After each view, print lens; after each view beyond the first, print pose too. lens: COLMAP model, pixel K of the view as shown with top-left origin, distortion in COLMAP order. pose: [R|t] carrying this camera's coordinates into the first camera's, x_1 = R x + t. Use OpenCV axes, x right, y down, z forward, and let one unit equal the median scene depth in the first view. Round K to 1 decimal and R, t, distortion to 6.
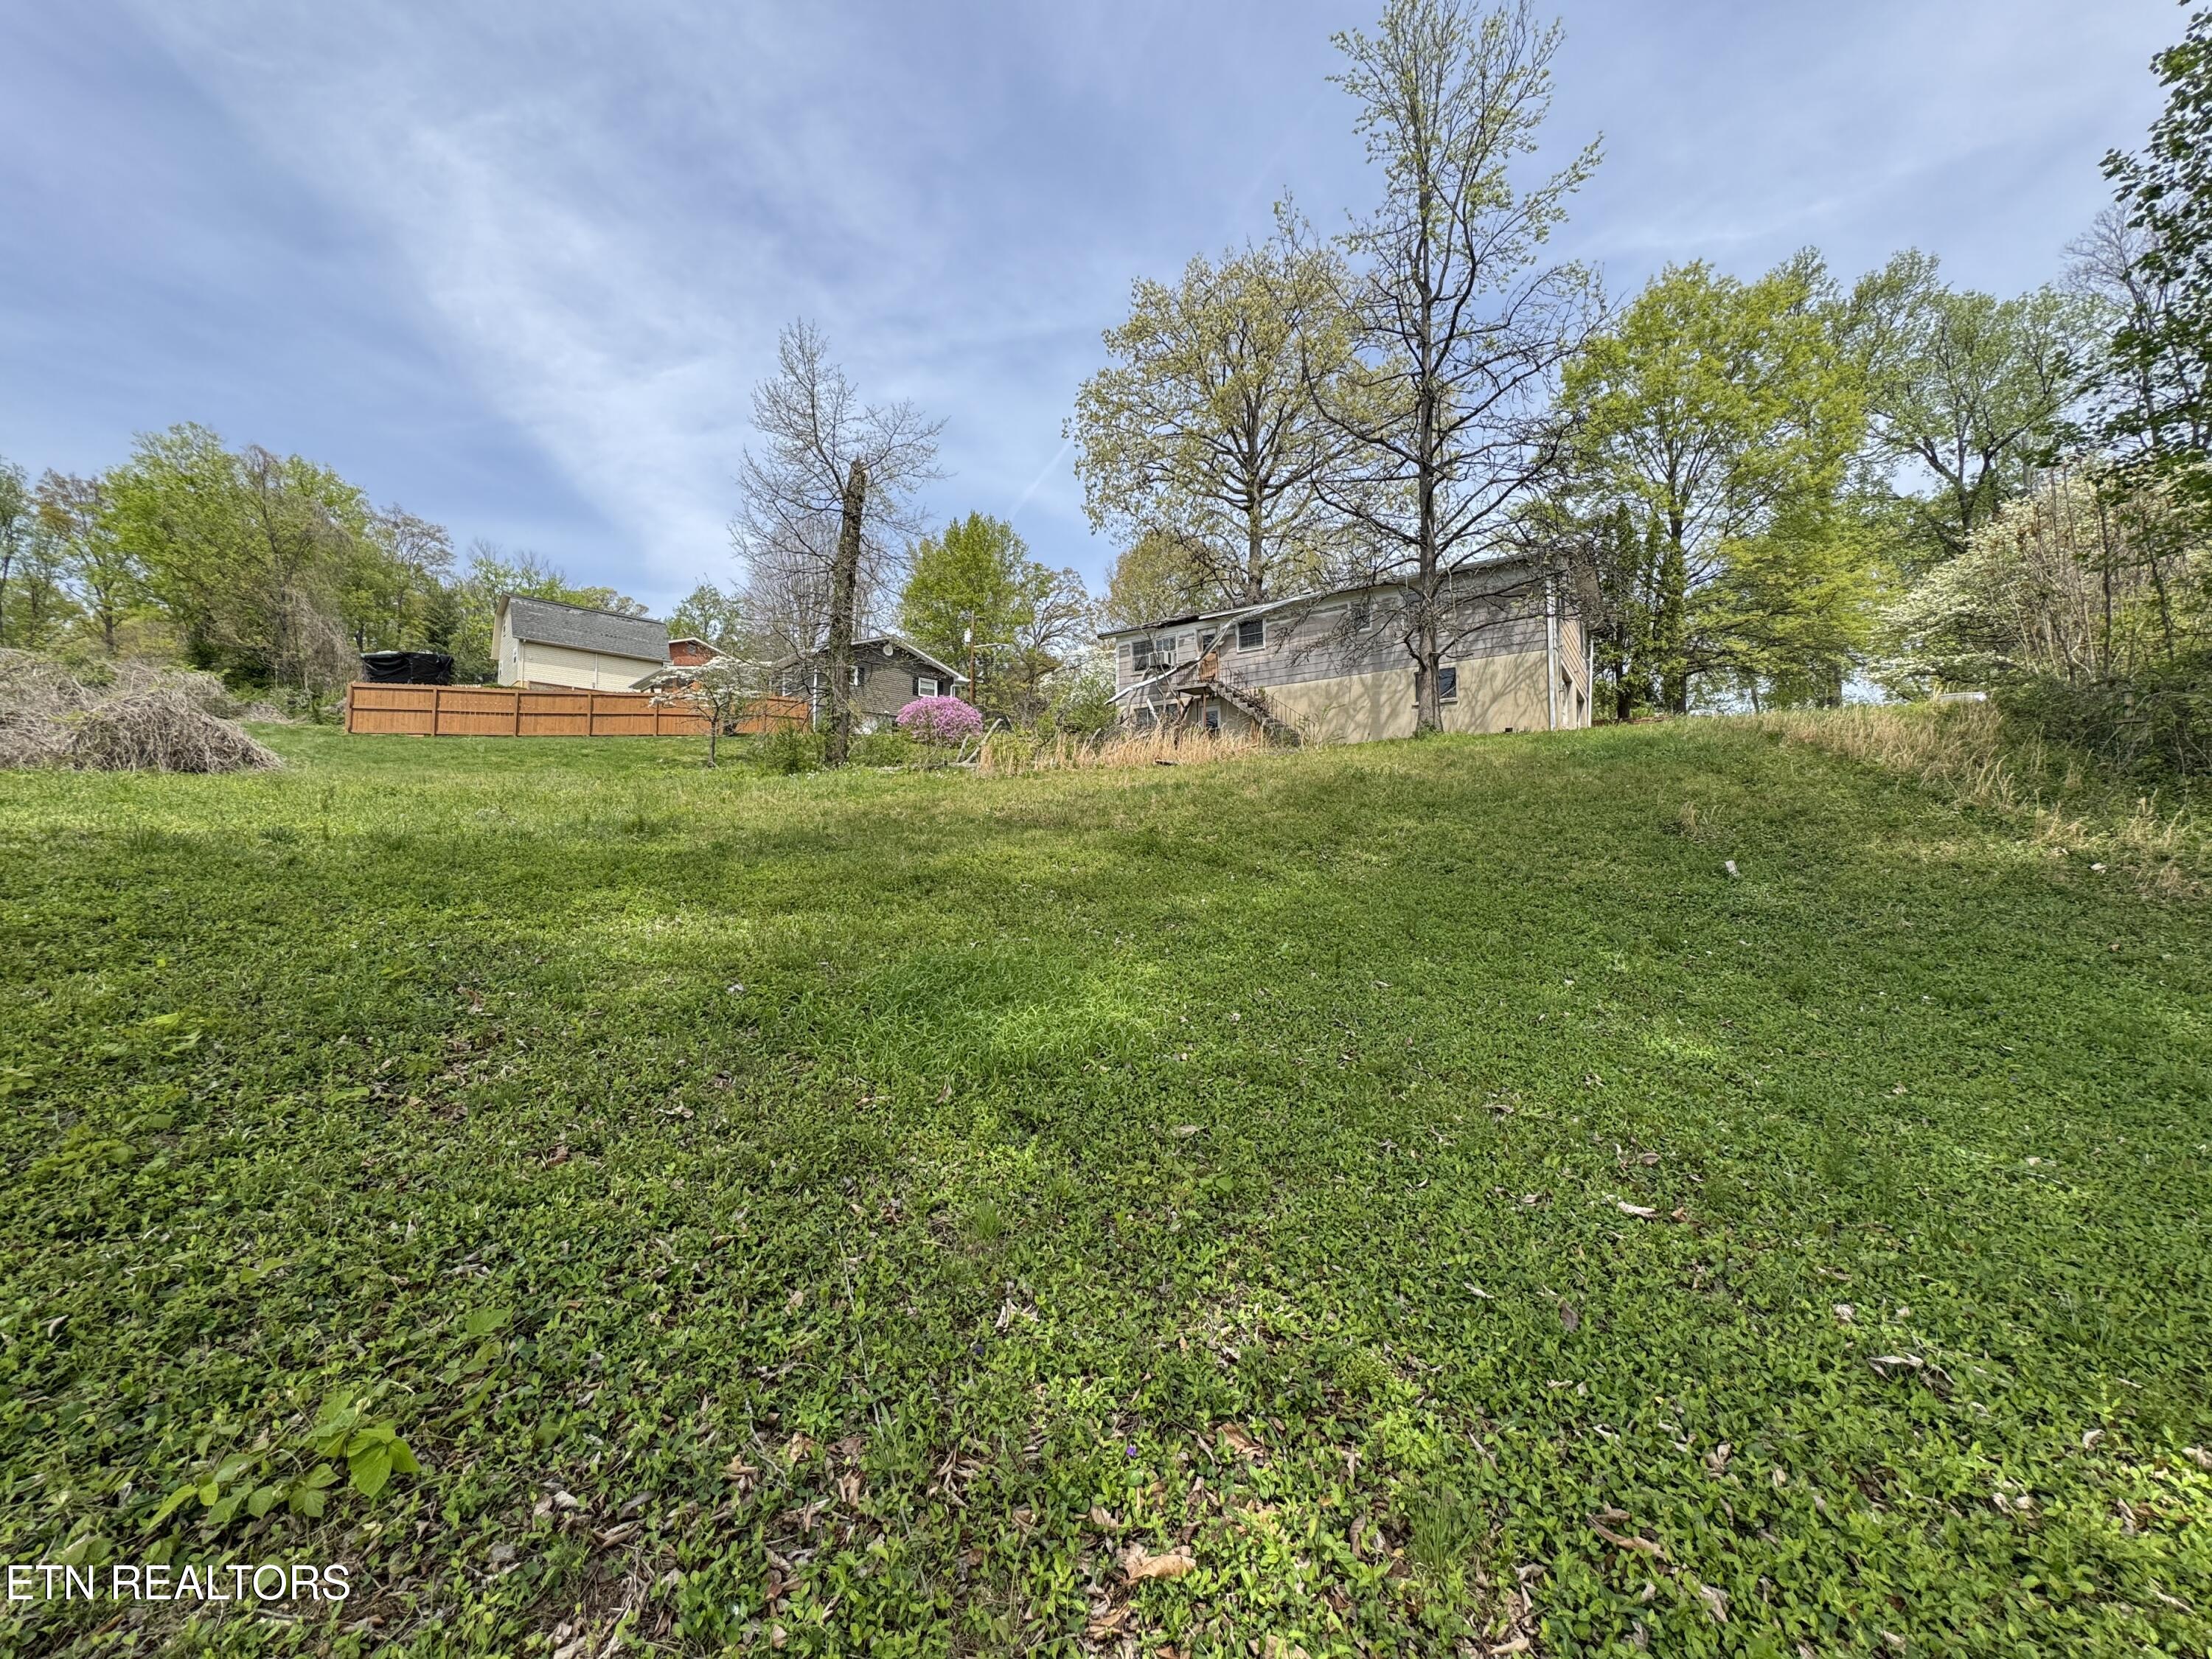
lens RADIAL K [[901.0, 0, 1115.0], [0, 901.0, 815.0], [0, 0, 1]] dist [0.004871, -0.000584]
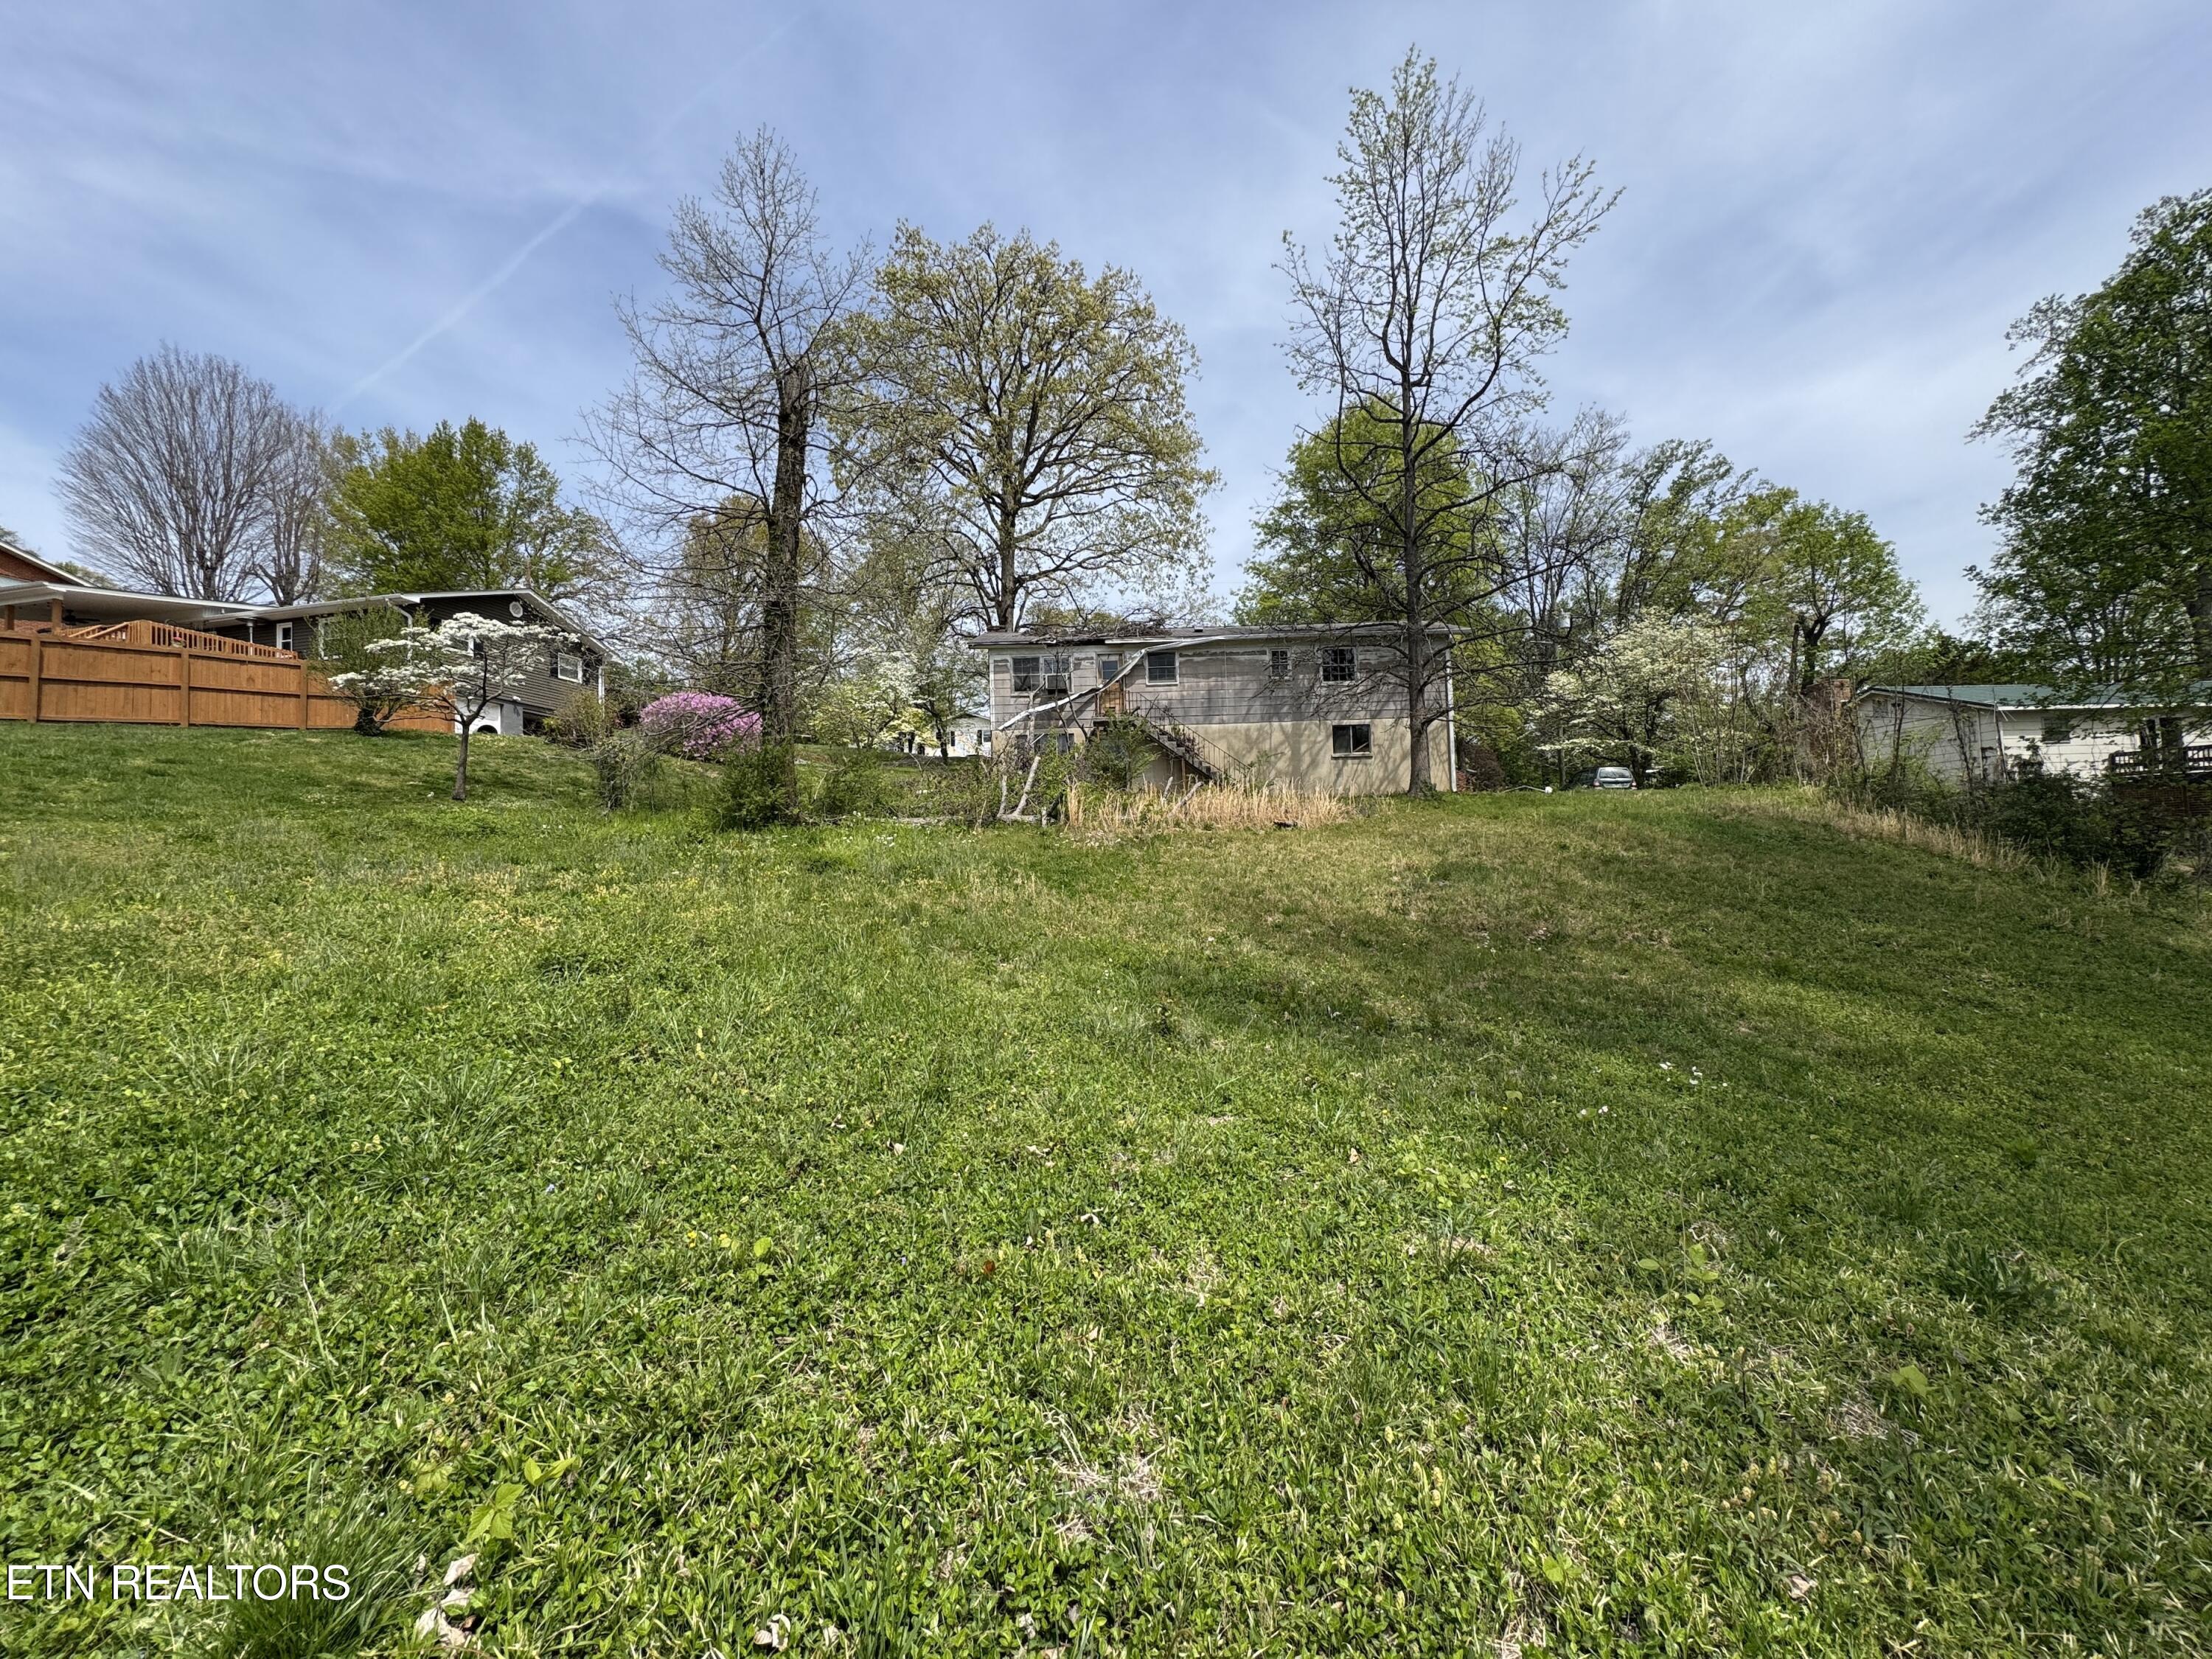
lens RADIAL K [[901.0, 0, 1105.2], [0, 901.0, 841.2], [0, 0, 1]] dist [0.004871, -0.000584]
pose [[0.822893, -0.004209, 0.568181, -0.434681], [-0.012267, 0.999608, 0.025171, -0.040740], [-0.568064, -0.027682, 0.822519, 0.246505]]
